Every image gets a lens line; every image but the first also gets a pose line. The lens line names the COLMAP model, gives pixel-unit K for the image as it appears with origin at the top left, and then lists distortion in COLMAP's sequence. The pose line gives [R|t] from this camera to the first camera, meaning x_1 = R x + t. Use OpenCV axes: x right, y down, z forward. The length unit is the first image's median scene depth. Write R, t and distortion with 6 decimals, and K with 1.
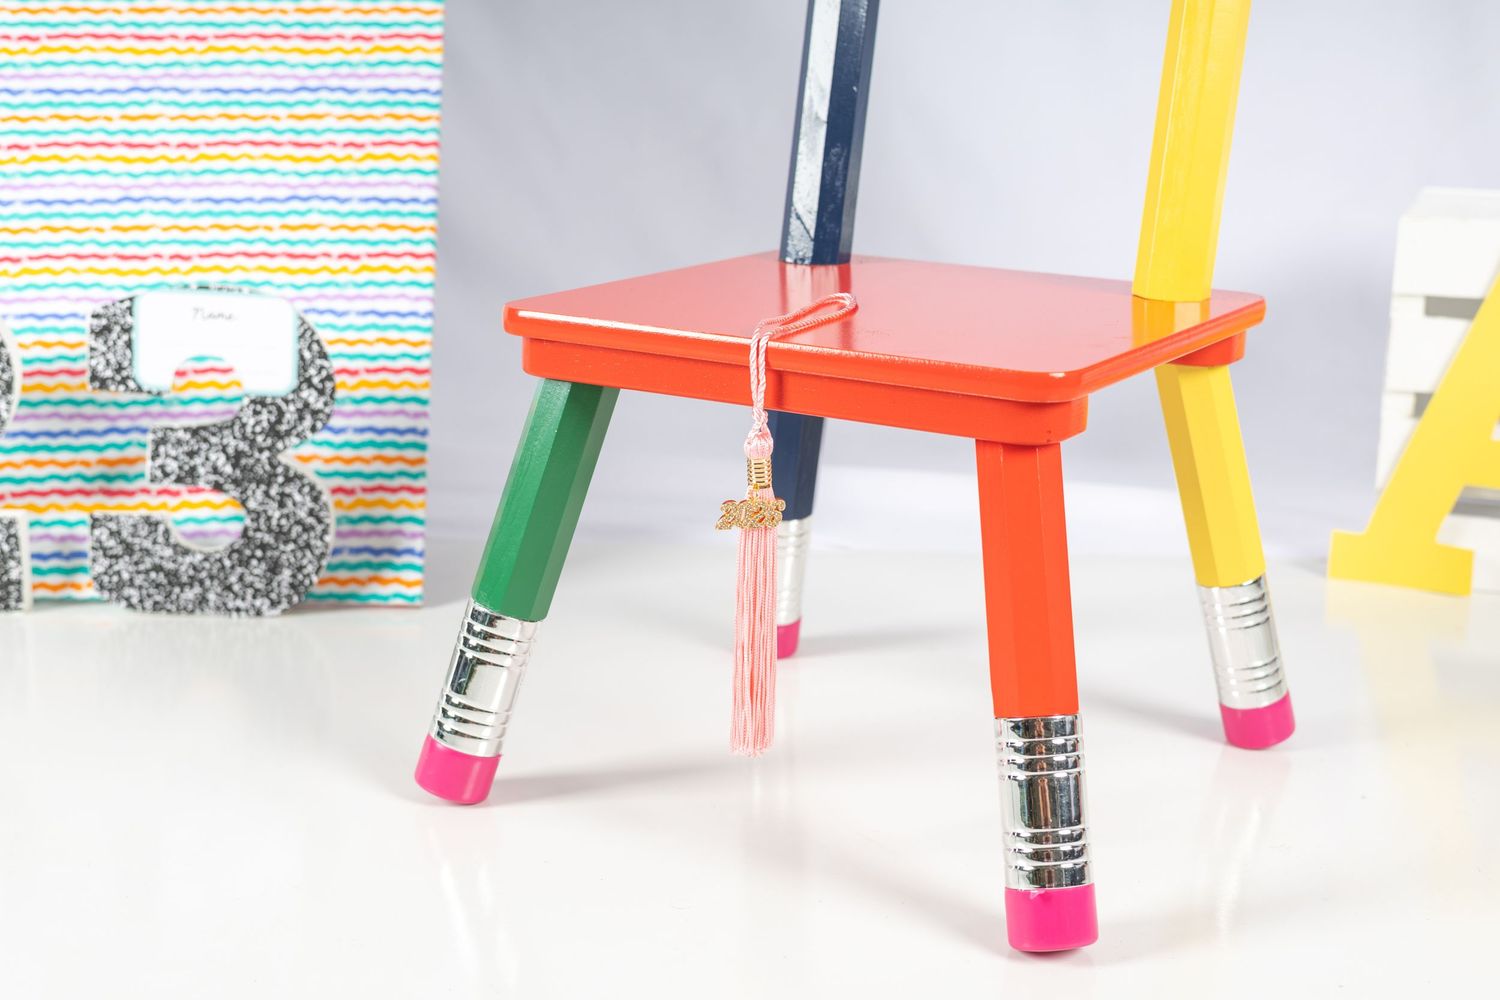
lens RADIAL K [[2169.1, 0, 721.3], [0, 2169.1, 457.9], [0, 0, 1]] dist [0.004873, 0.032337]
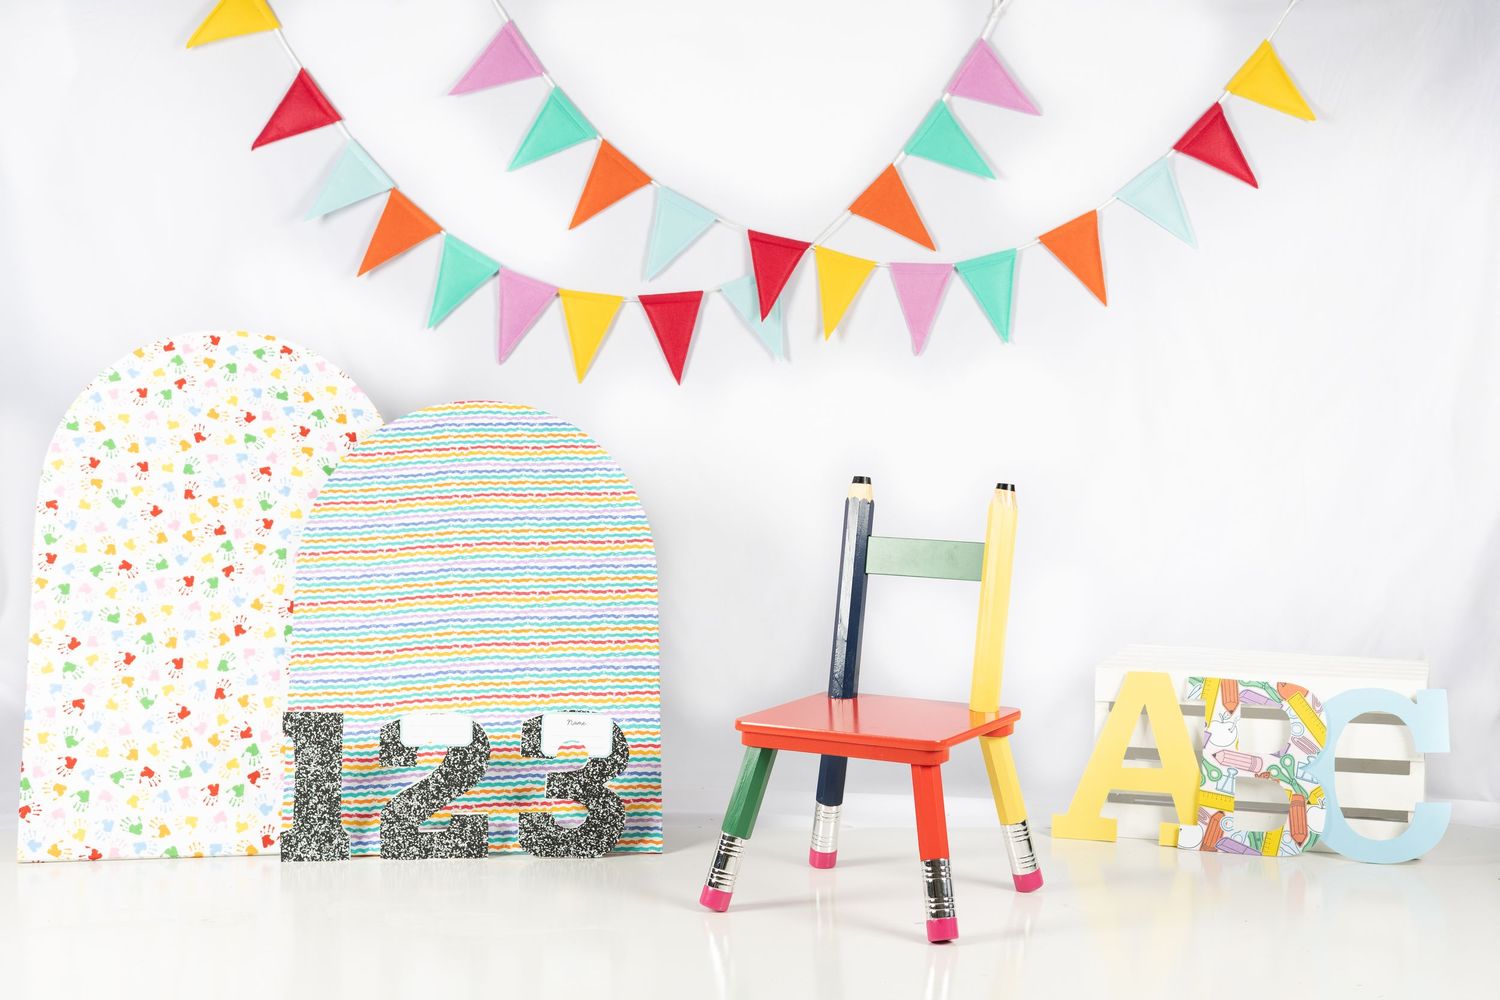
lens RADIAL K [[2261.9, 0, 750.0], [0, 2261.9, 500.0], [0, 0, 1]] dist [0.008814, 0.027047]
pose [[0.998517, -0.015076, 0.052317, -0.170164], [0.022640, 0.988856, -0.147141, 0.056002], [-0.049515, 0.148107, 0.987731, -1.379309]]
